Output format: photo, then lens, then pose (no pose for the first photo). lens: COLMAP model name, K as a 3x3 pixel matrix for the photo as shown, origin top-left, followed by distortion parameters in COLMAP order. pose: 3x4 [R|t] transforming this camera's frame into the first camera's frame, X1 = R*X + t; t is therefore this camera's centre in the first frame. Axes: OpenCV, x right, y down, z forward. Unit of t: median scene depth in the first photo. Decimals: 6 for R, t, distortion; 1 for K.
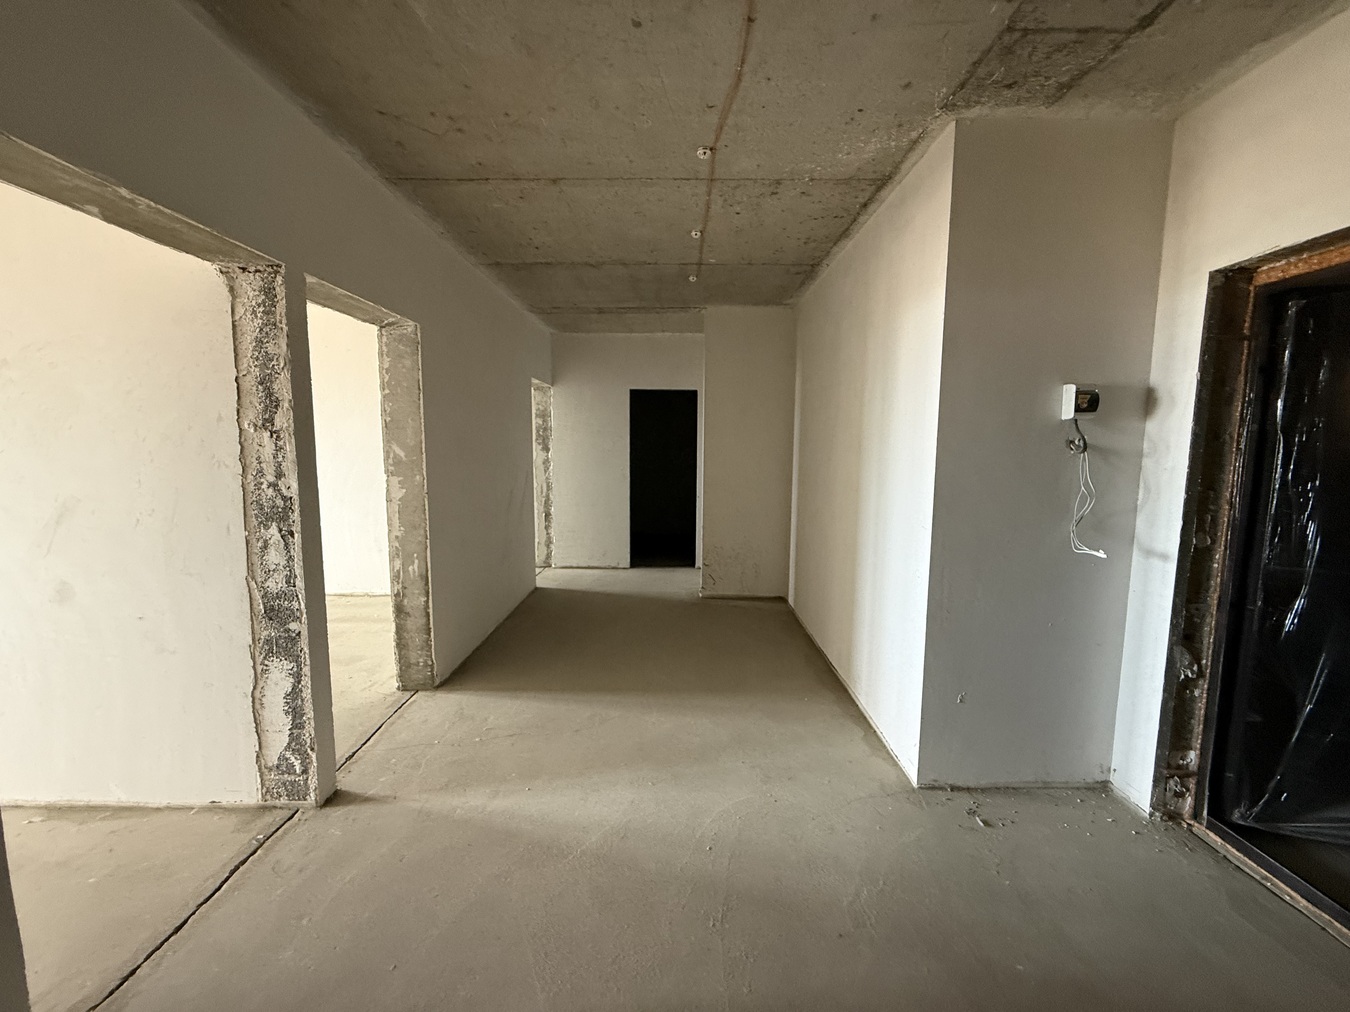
lens RADIAL K [[540.9, 0, 670.9], [0, 540.9, 503.9], [0, 0, 1]] dist [-0.001297, -0.000166]
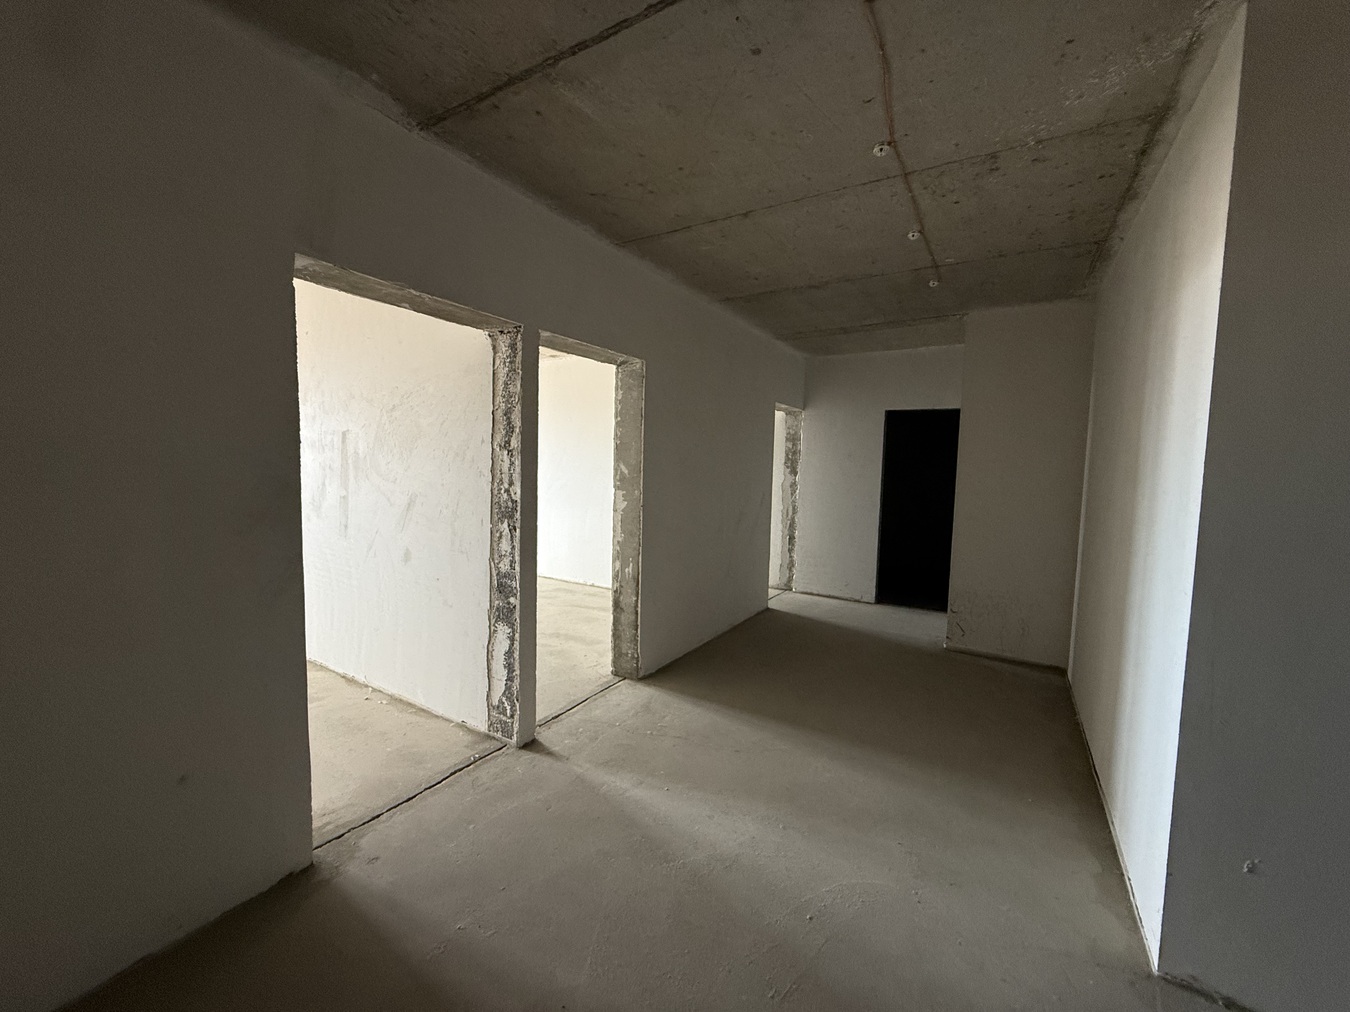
lens RADIAL K [[540.9, 0, 669.5], [0, 540.9, 503.7], [0, 0, 1]] dist [-0.001297, -0.000166]
pose [[0.851914, 0.053382, -0.520954, 0.237892], [-0.077656, 0.996670, -0.024861, -0.001094], [0.517893, 0.061635, 0.853222, 0.063378]]
